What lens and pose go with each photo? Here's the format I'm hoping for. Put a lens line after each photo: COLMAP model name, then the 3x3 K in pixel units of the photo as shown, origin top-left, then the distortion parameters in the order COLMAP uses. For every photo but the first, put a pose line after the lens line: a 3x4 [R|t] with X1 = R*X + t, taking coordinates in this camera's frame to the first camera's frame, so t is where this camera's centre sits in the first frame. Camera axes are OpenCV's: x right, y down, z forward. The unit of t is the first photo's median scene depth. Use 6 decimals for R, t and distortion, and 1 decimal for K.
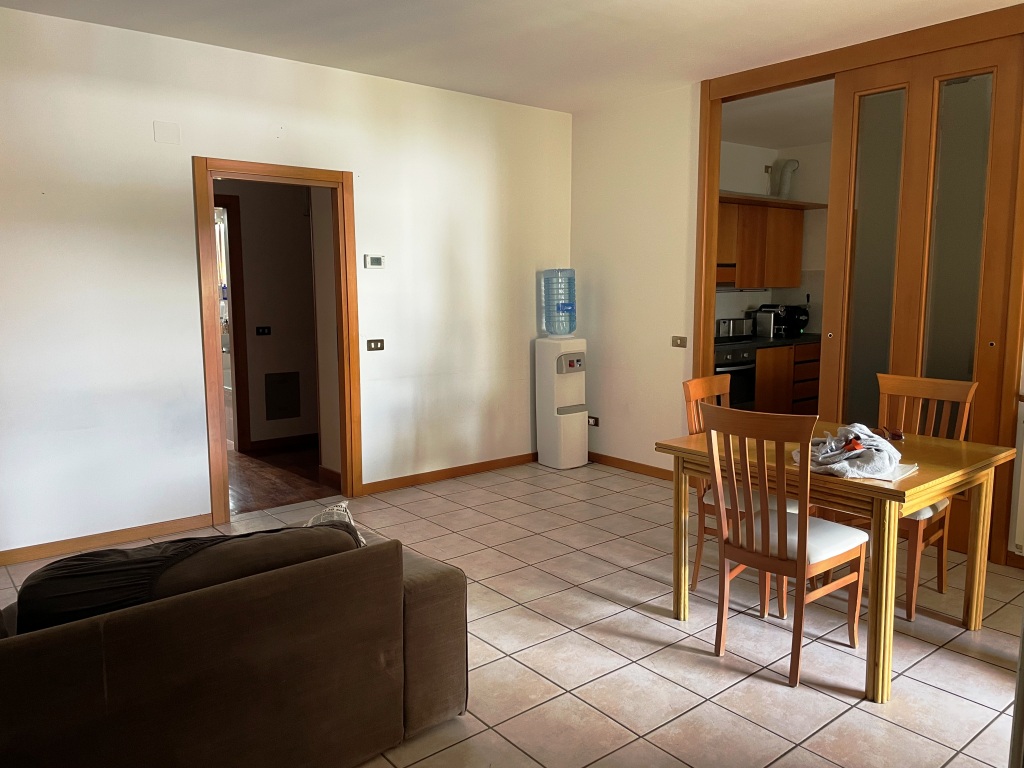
lens RADIAL K [[776.5, 0, 525.5], [0, 776.5, 366.7], [0, 0, 1]] dist [0.087665, -0.111675]
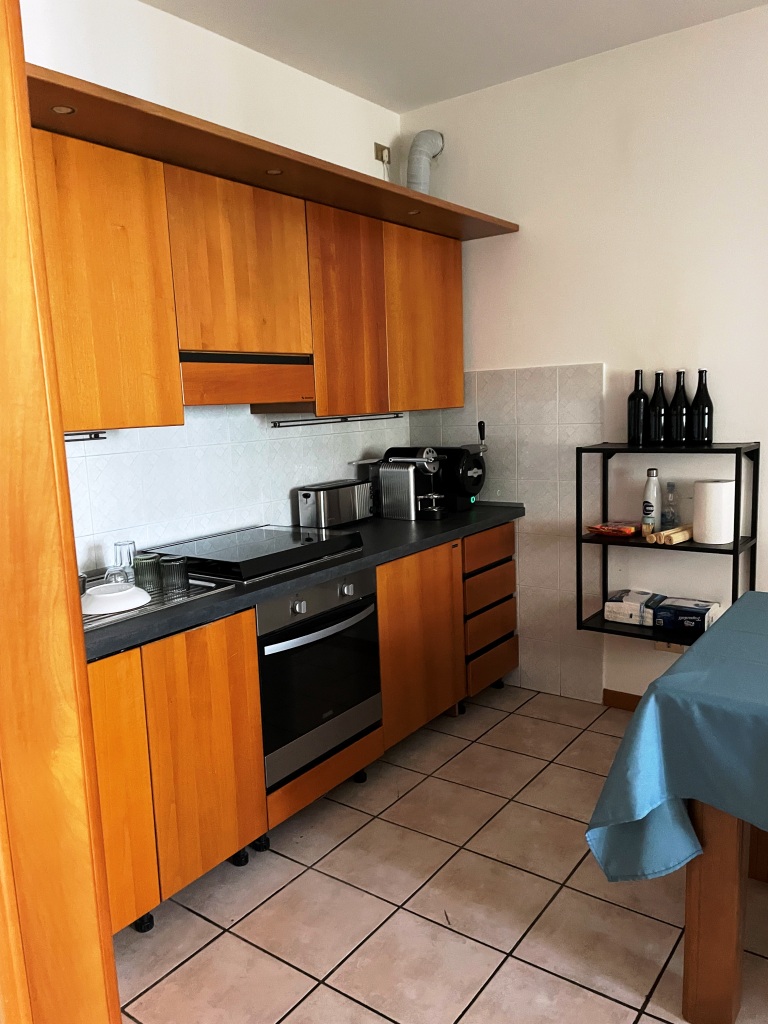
lens RADIAL K [[776.5, 0, 383.1], [0, 776.5, 516.5], [0, 0, 1]] dist [0.087665, -0.111675]
pose [[0.968455, -0.073615, 0.238066, 0.187704], [0.065925, 0.997018, 0.040114, -0.058224], [-0.240309, -0.023154, 0.970420, 0.557771]]
